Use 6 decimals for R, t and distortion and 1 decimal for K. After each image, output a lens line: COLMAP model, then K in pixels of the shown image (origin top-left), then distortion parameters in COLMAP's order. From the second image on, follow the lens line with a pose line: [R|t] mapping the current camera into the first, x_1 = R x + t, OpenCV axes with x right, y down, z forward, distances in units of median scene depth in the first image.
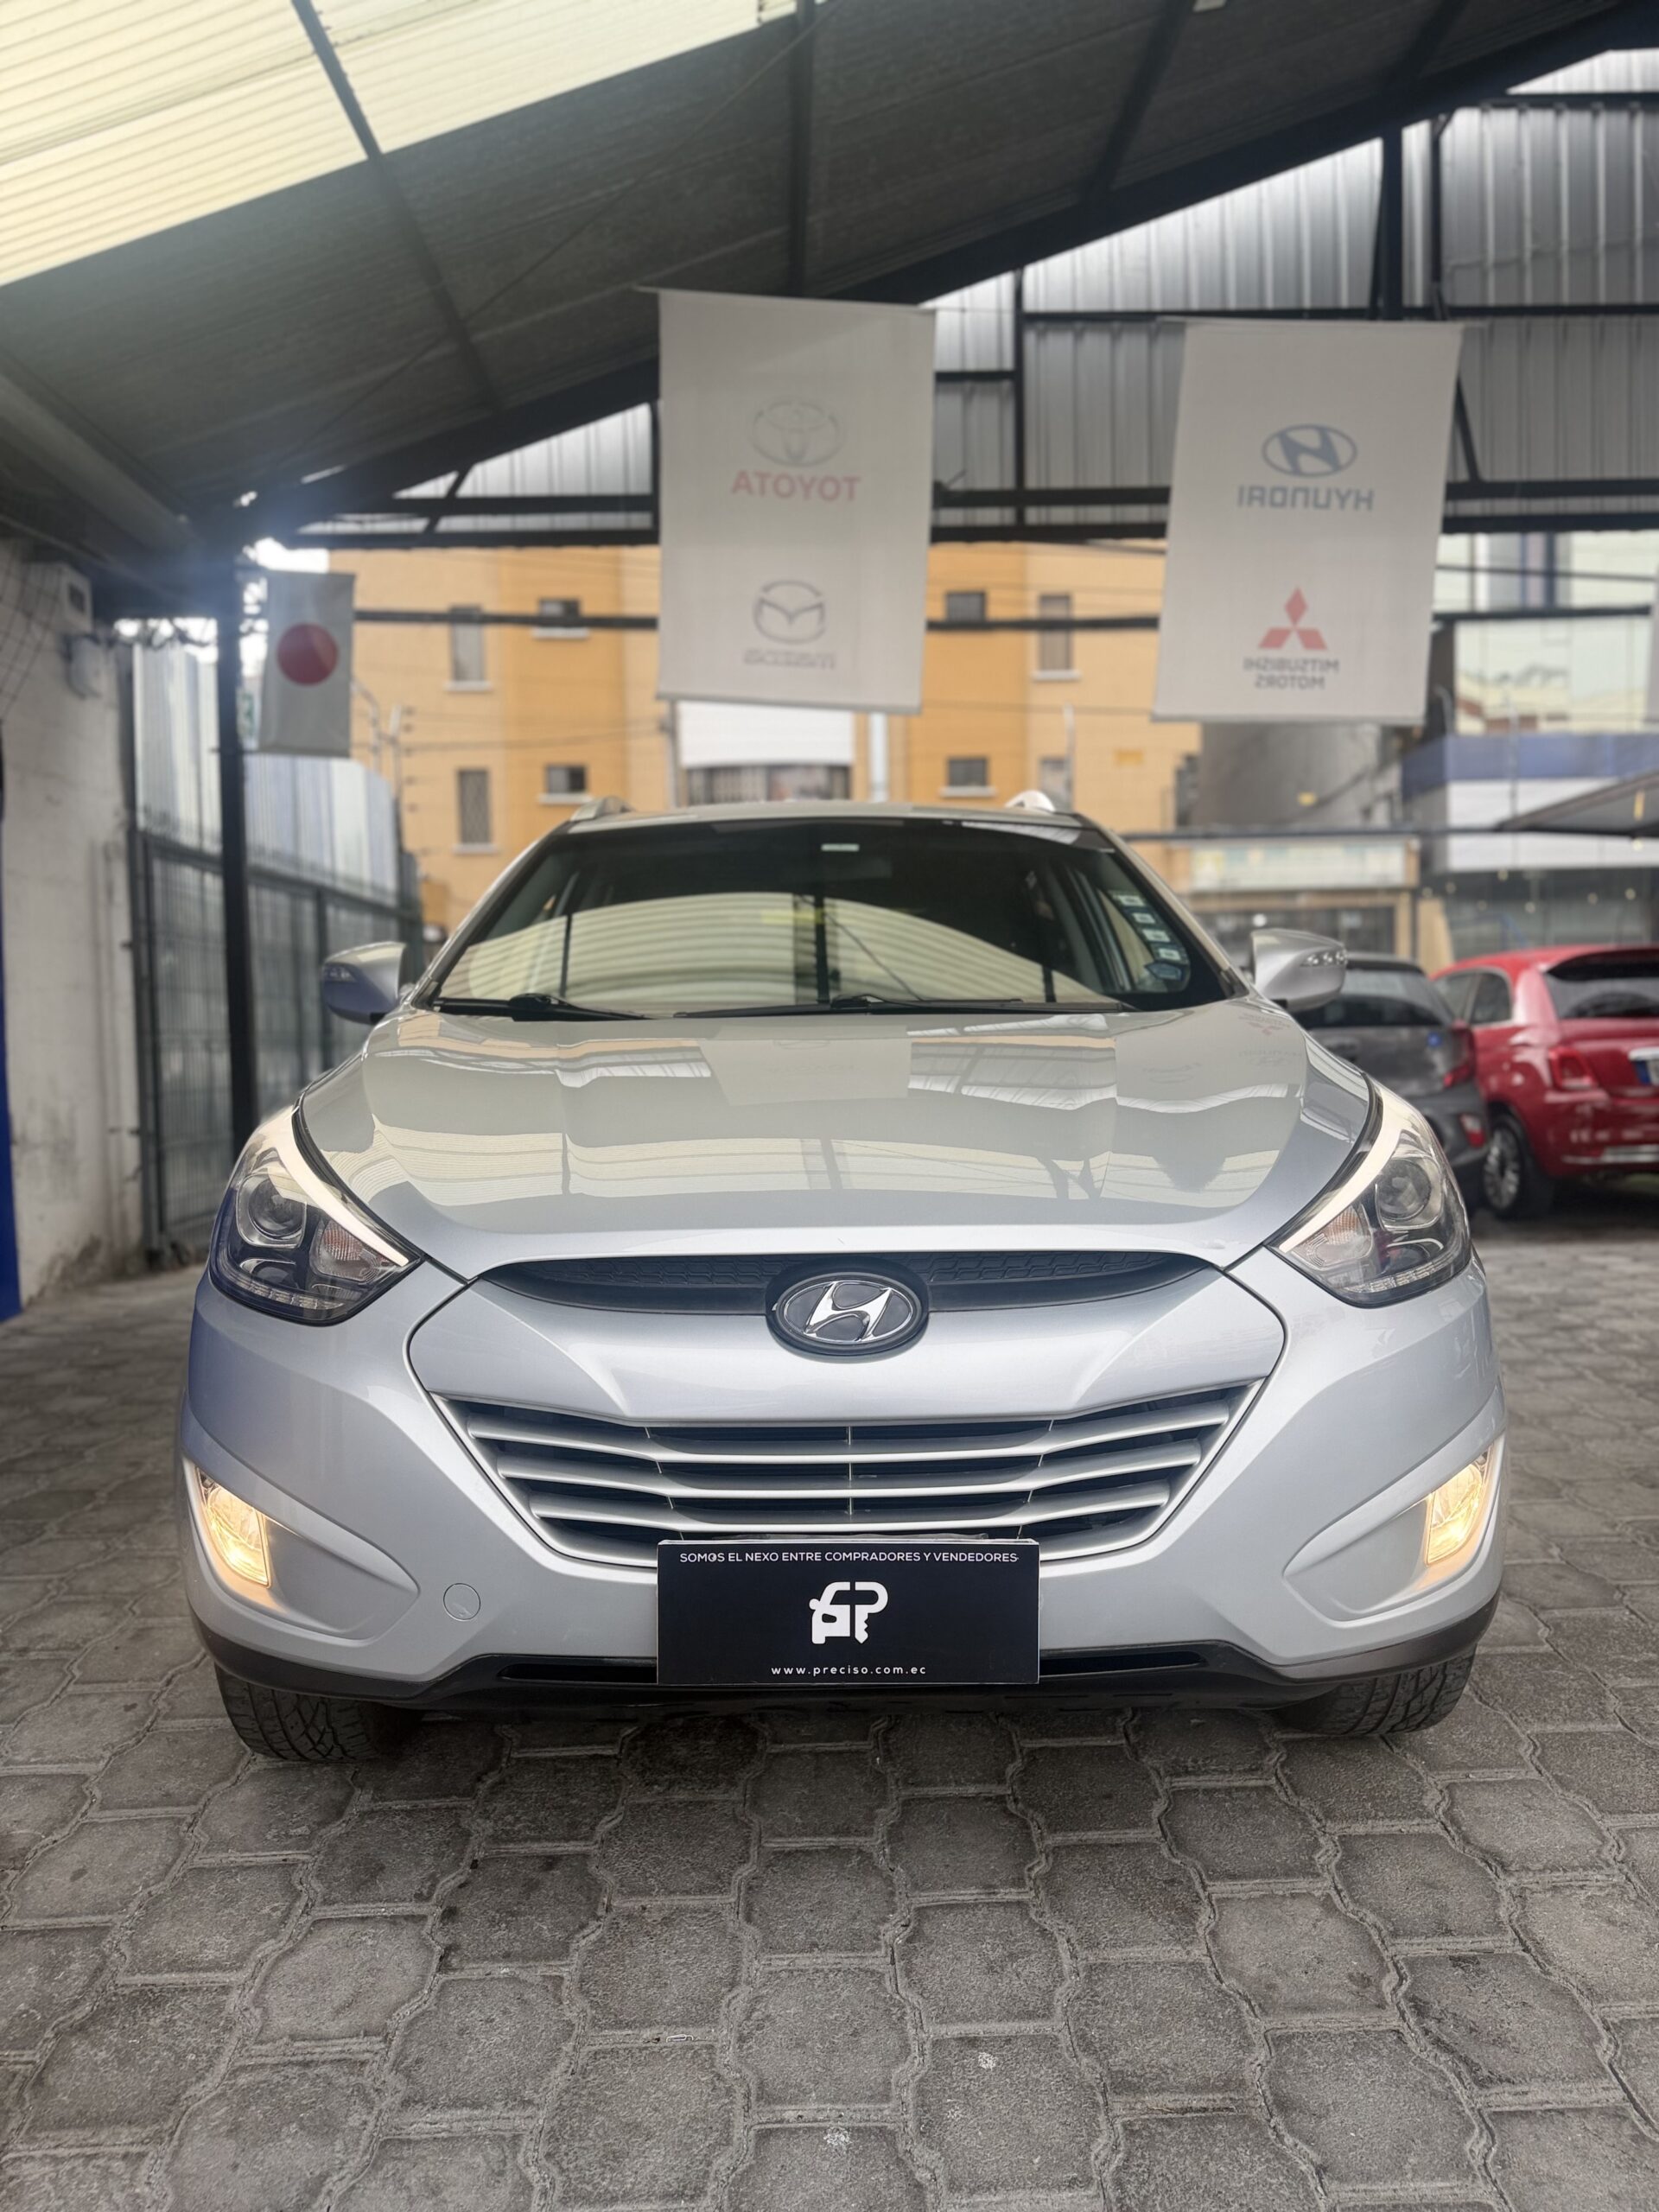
lens RADIAL K [[1545.2, 0, 832.3], [0, 1545.2, 1109.4], [0, 0, 1]] dist [-0.004470, -0.000636]
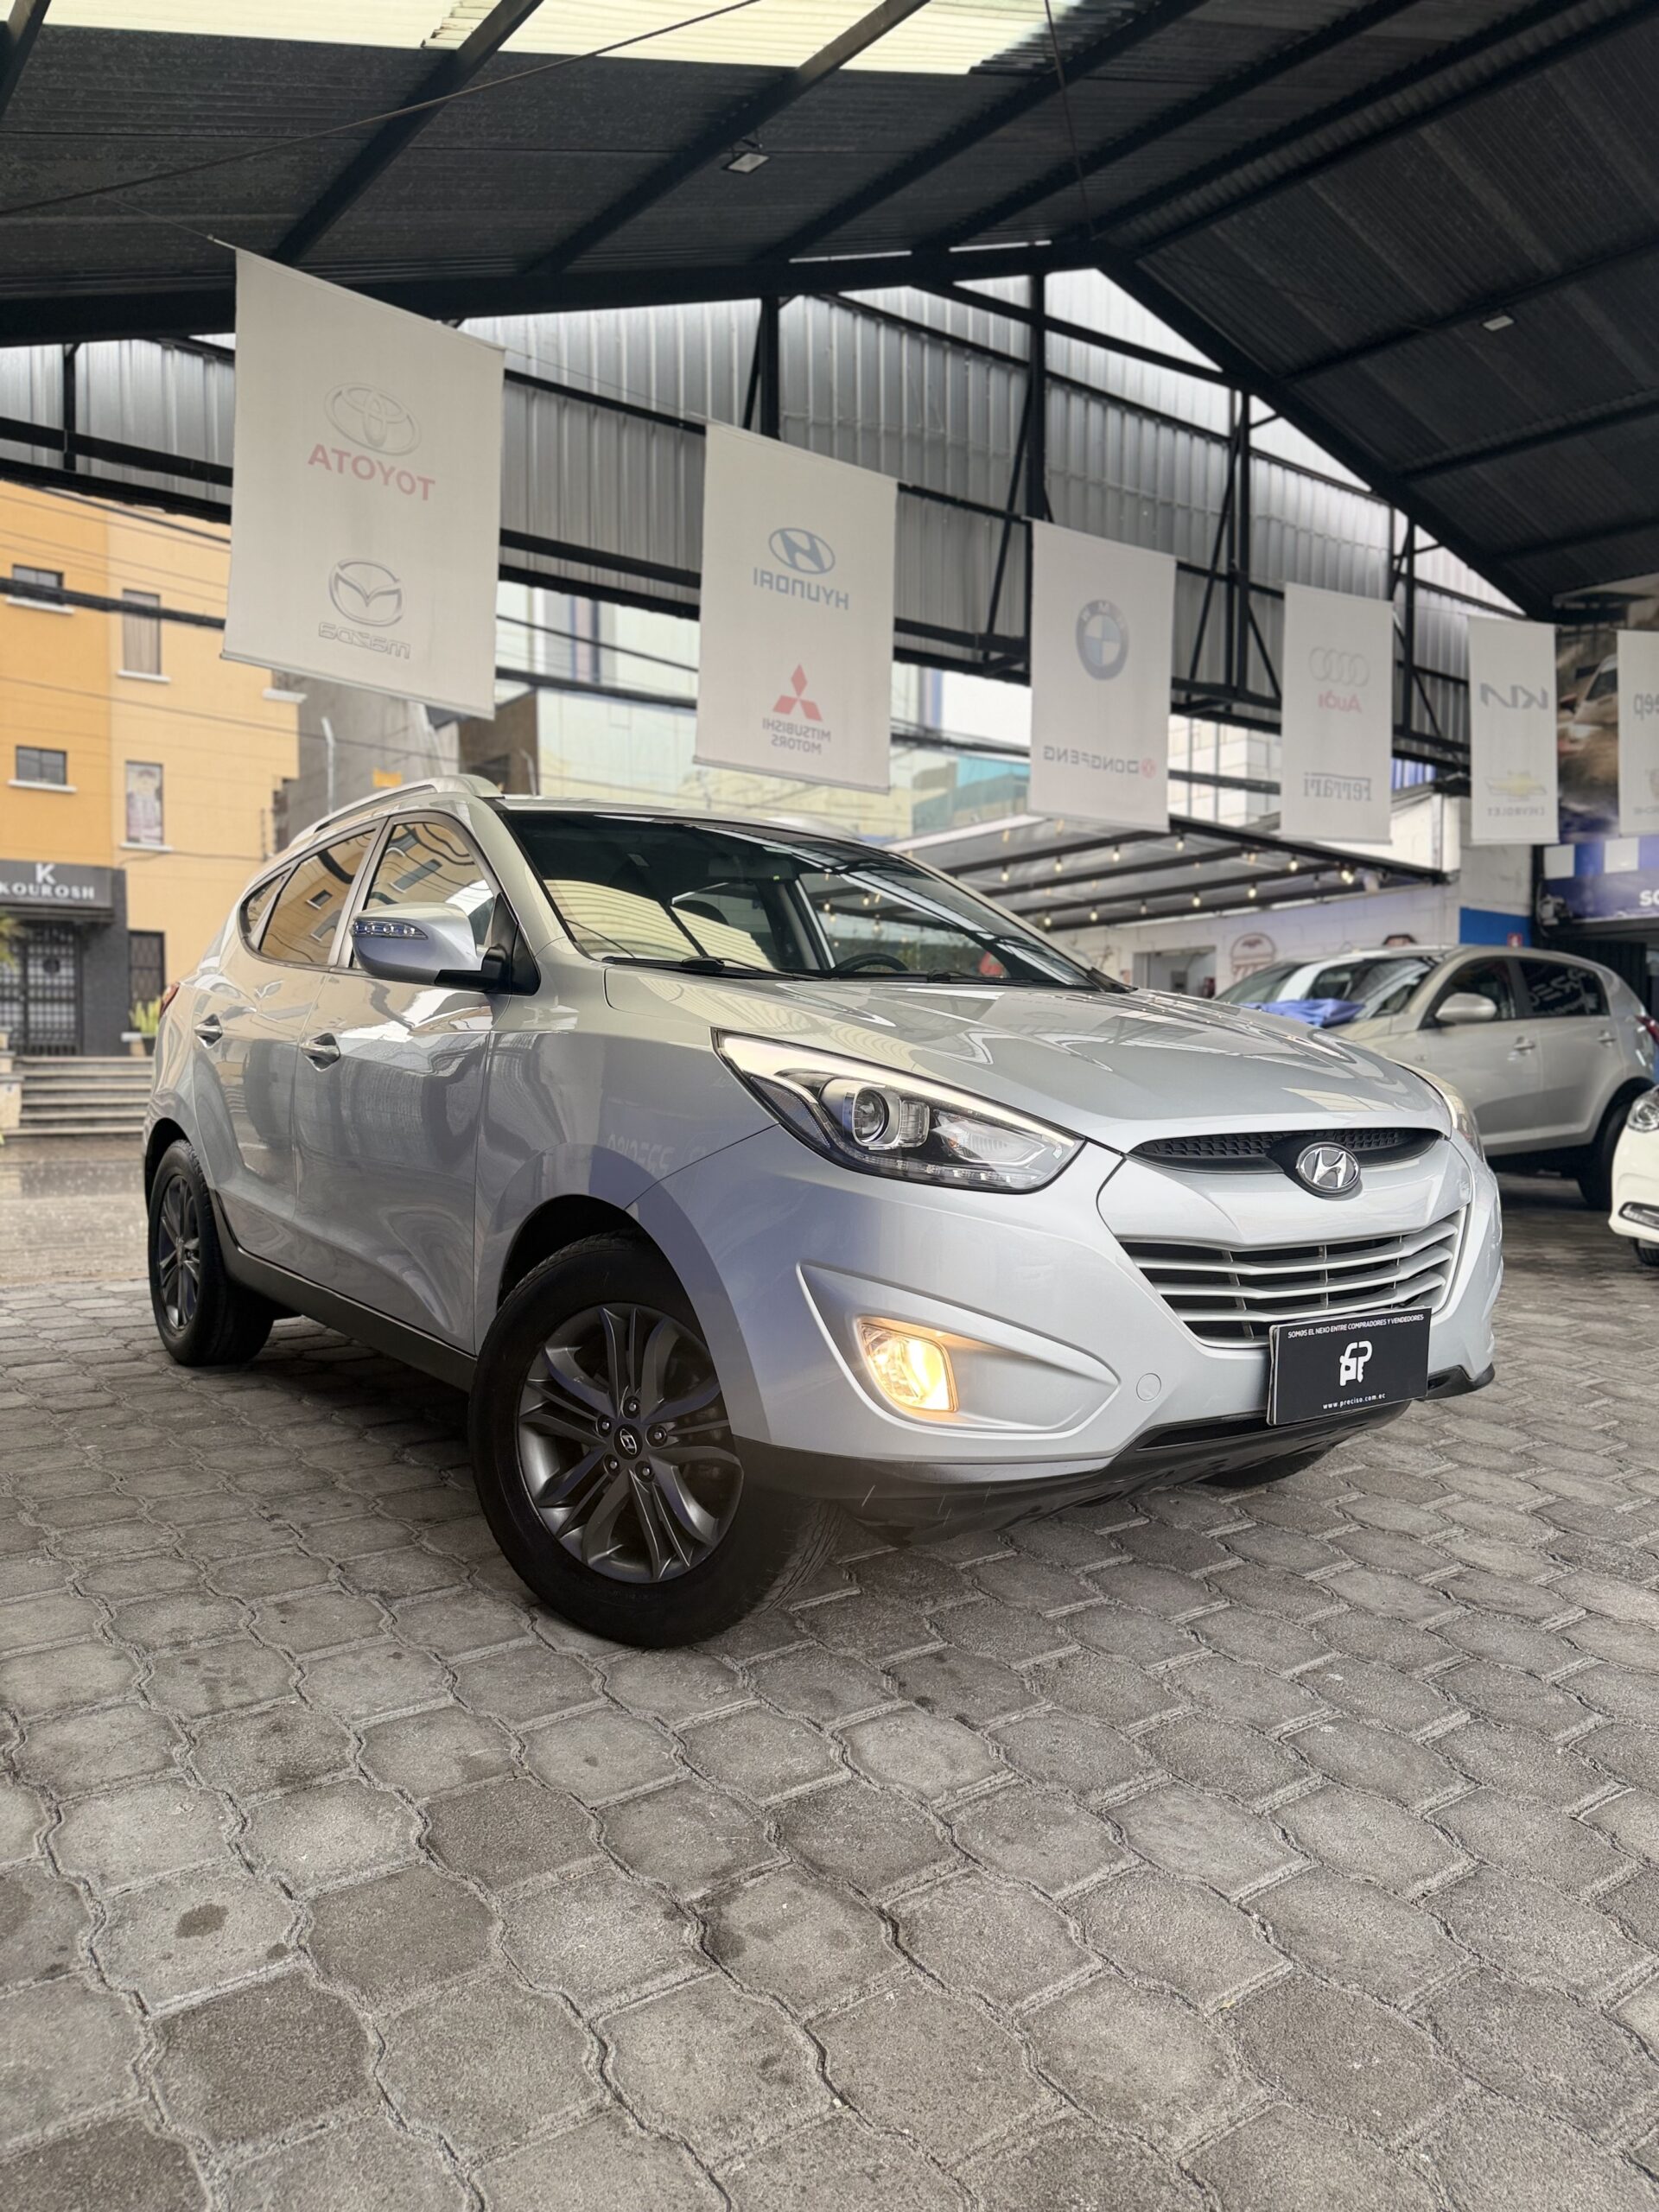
lens RADIAL K [[1537.3, 0, 829.5], [0, 1537.3, 1106.0], [0, 0, 1]] dist [0.070569, -0.112621]
pose [[0.814241, 0.003475, 0.580517, -0.978583], [0.008621, 0.999799, -0.018078, 0.071968], [-0.580463, 0.019725, 0.814047, 0.039248]]
